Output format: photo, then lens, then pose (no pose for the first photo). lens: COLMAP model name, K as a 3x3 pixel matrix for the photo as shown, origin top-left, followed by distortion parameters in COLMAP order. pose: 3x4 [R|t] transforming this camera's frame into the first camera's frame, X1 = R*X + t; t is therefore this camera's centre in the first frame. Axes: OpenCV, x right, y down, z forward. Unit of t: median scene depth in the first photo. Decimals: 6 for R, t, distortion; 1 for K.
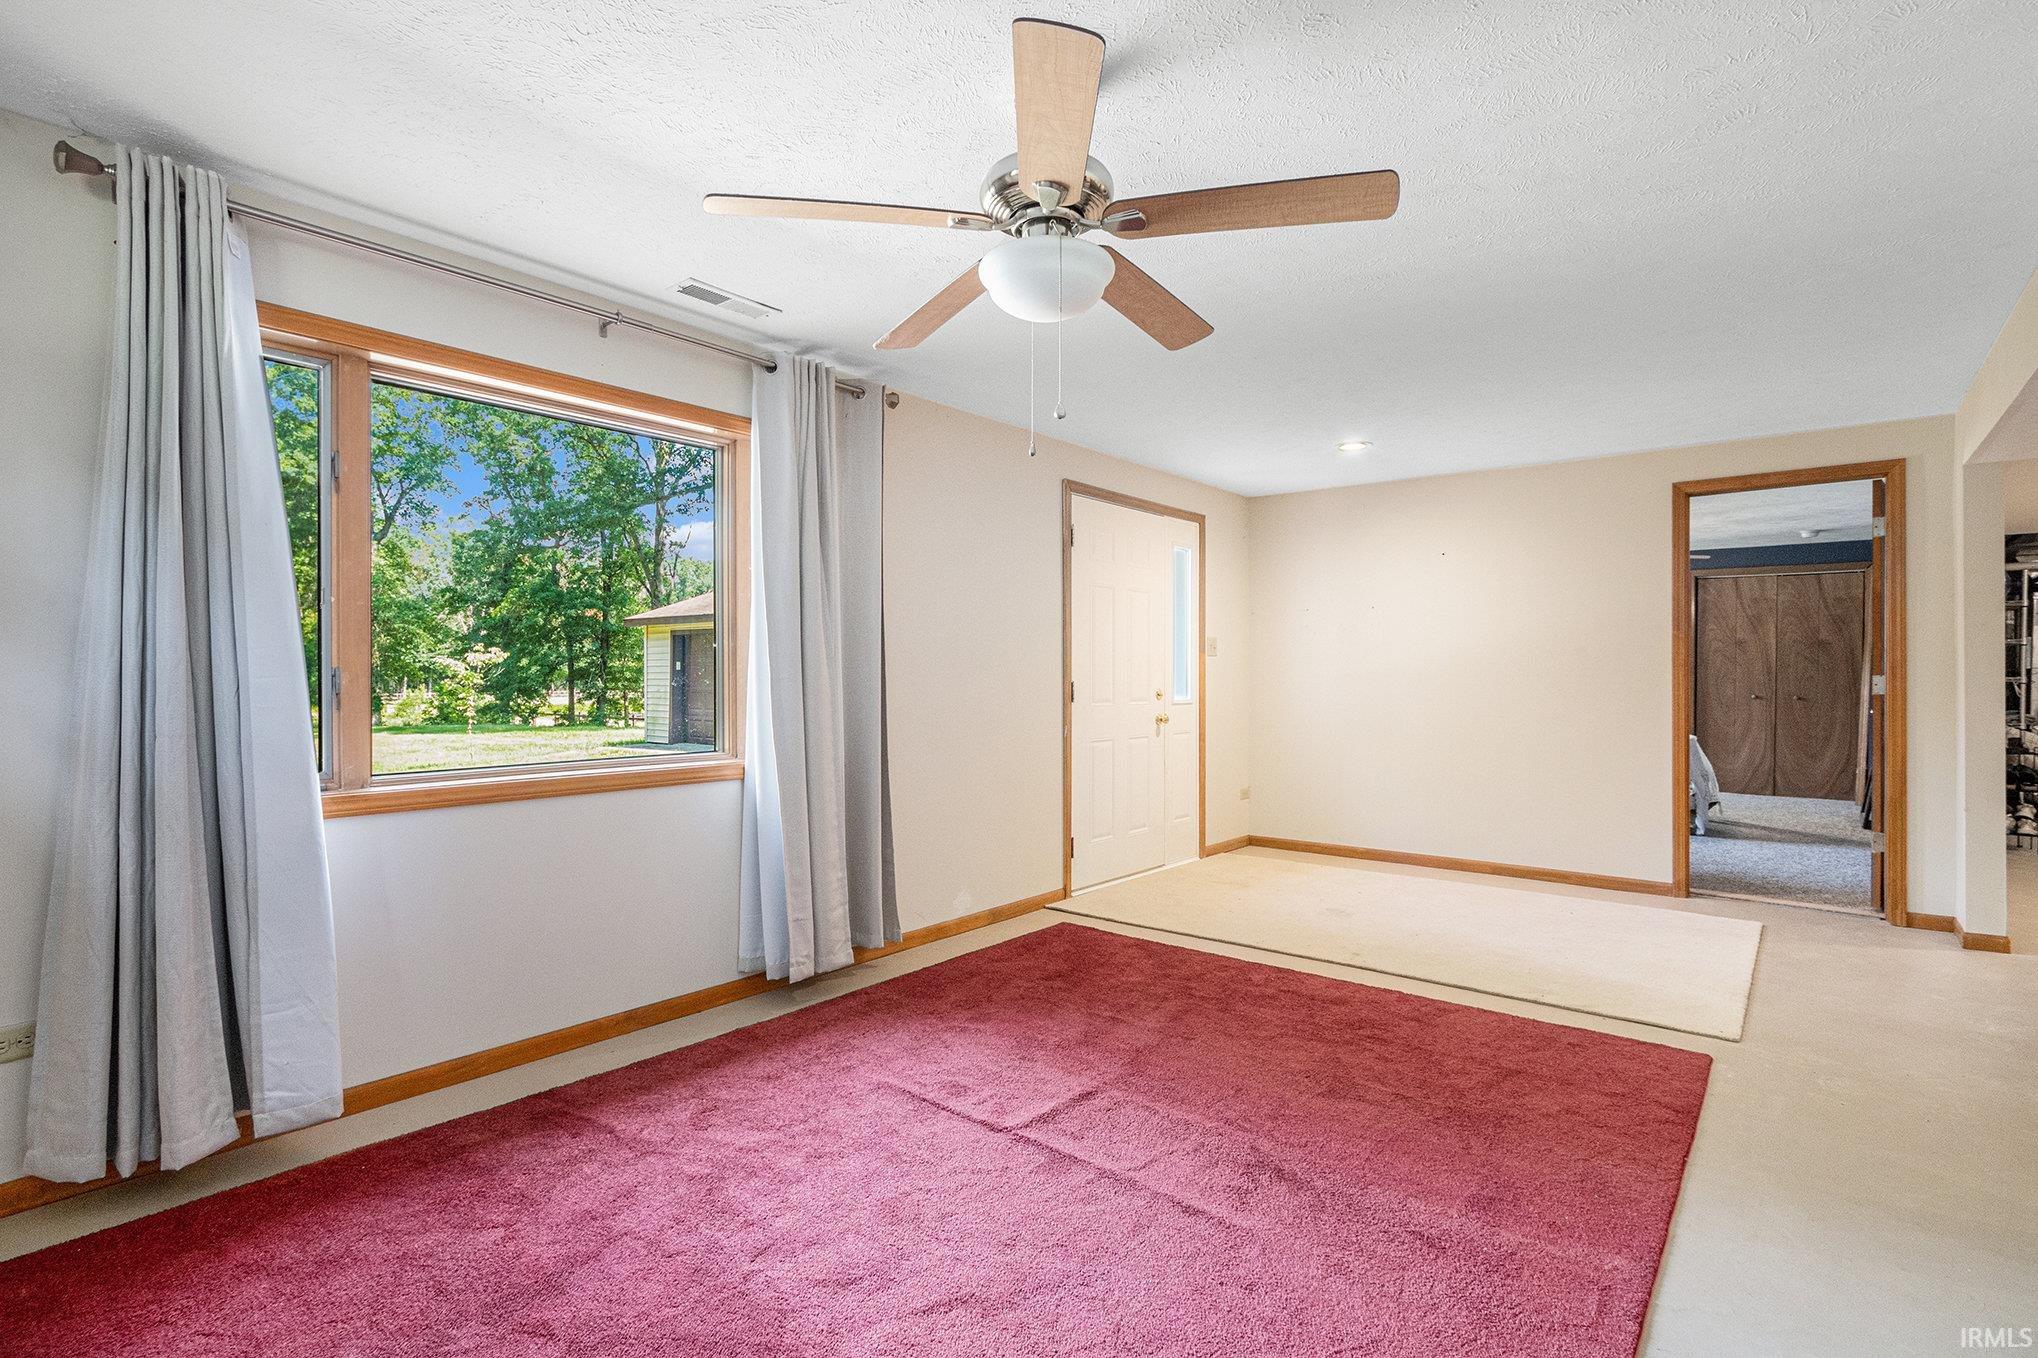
lens RADIAL K [[951.1, 0, 1016.8], [0, 951.1, 686.8], [0, 0, 1]] dist [-0.010716, 0.001066]
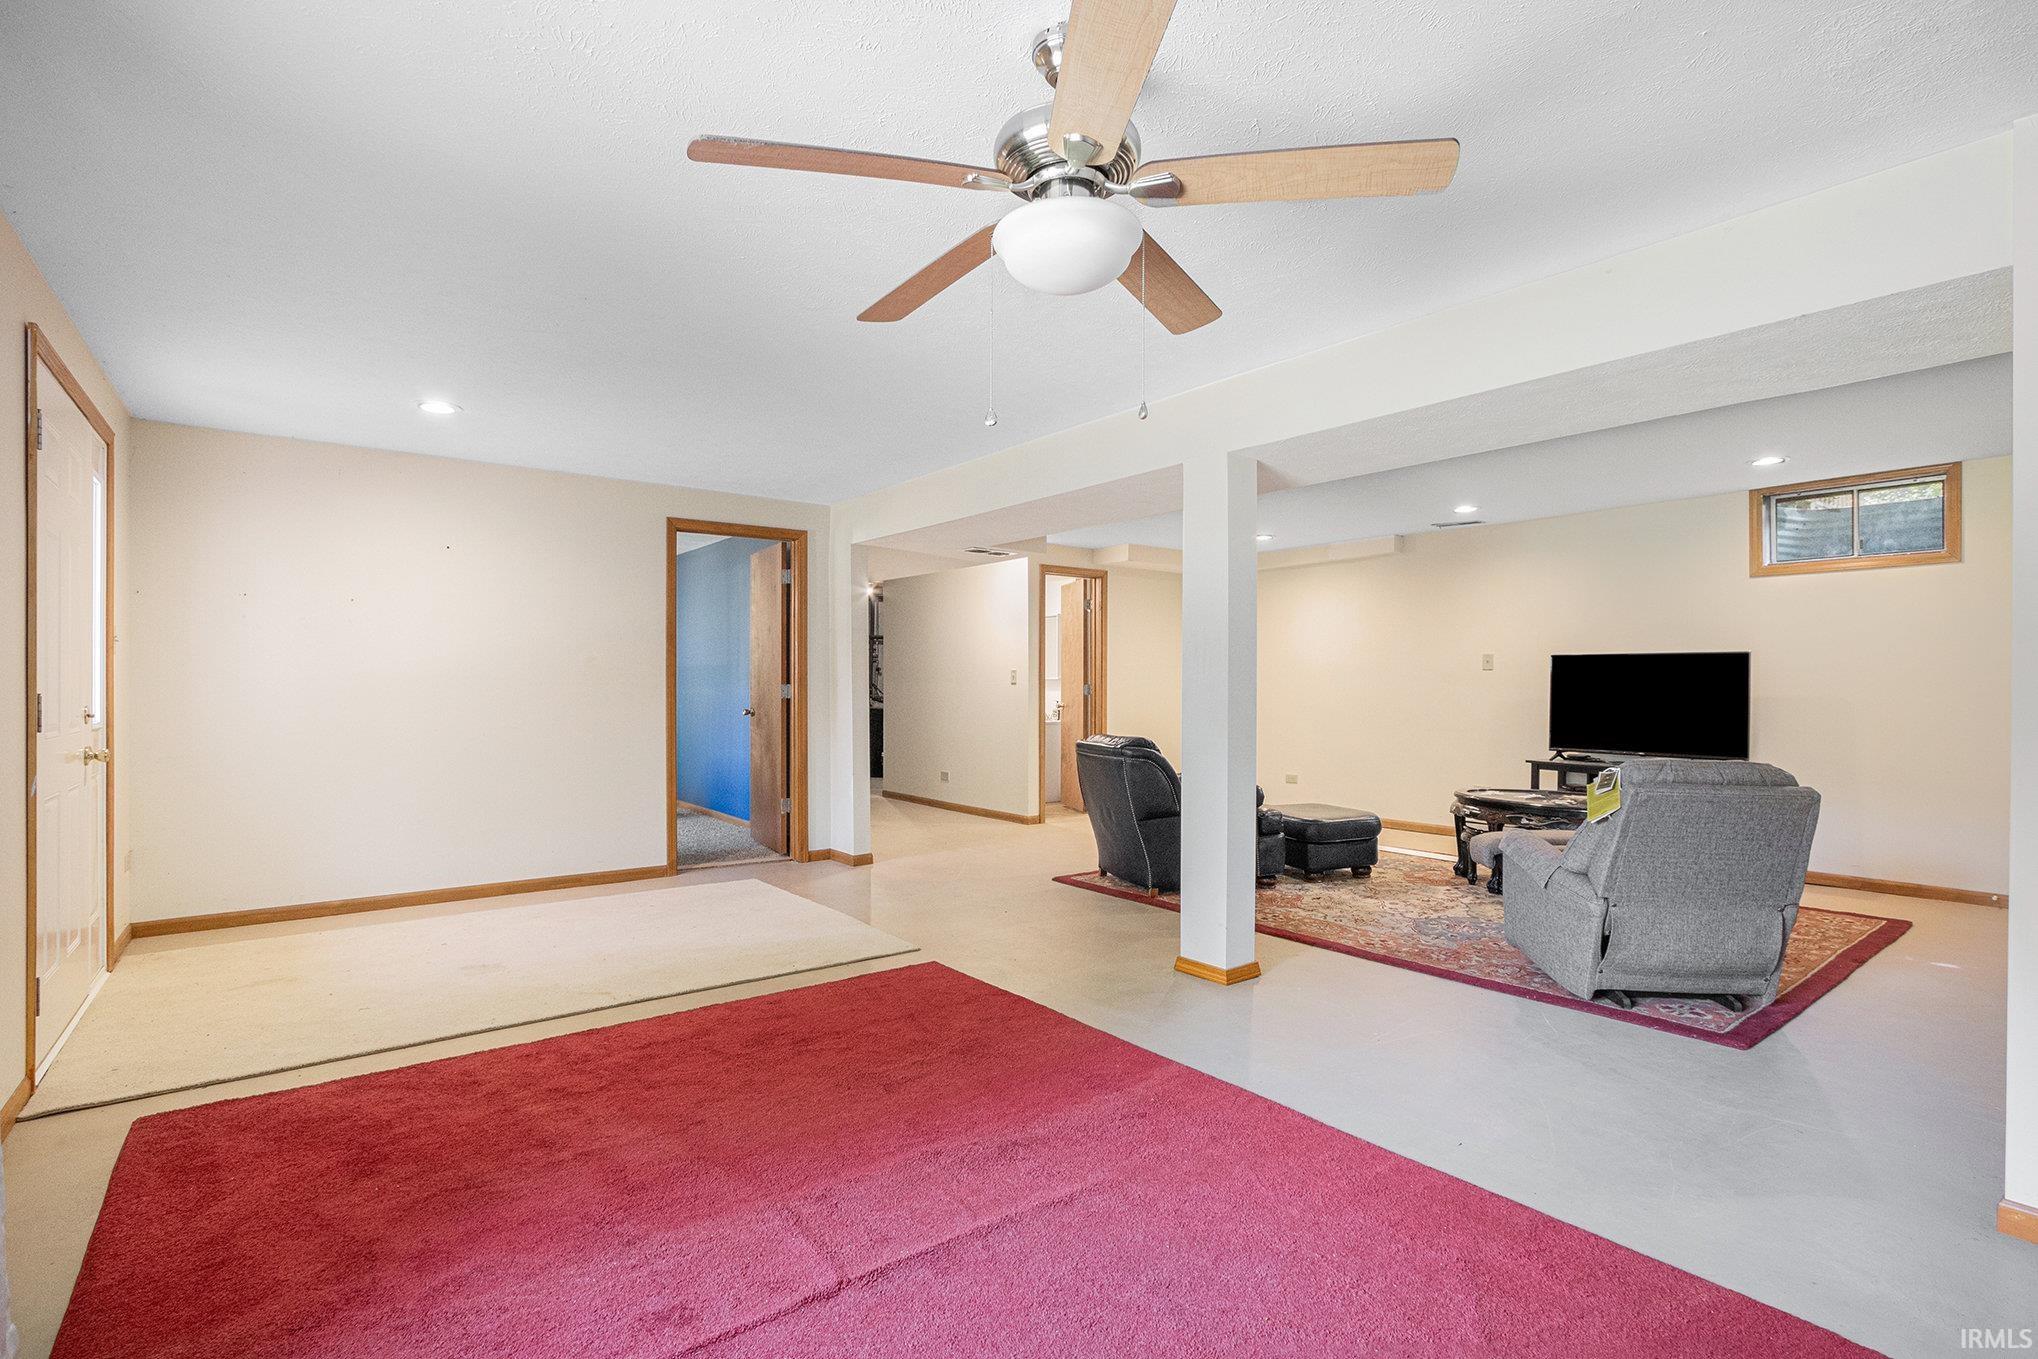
lens RADIAL K [[951.1, 0, 1014.6], [0, 951.1, 675.7], [0, 0, 1]] dist [-0.010716, 0.001066]
pose [[0.244469, 0.009394, 0.969611, -0.394113], [0.012738, 0.999836, -0.012898, -0.001801], [-0.969573, 0.015504, 0.244310, 0.376805]]
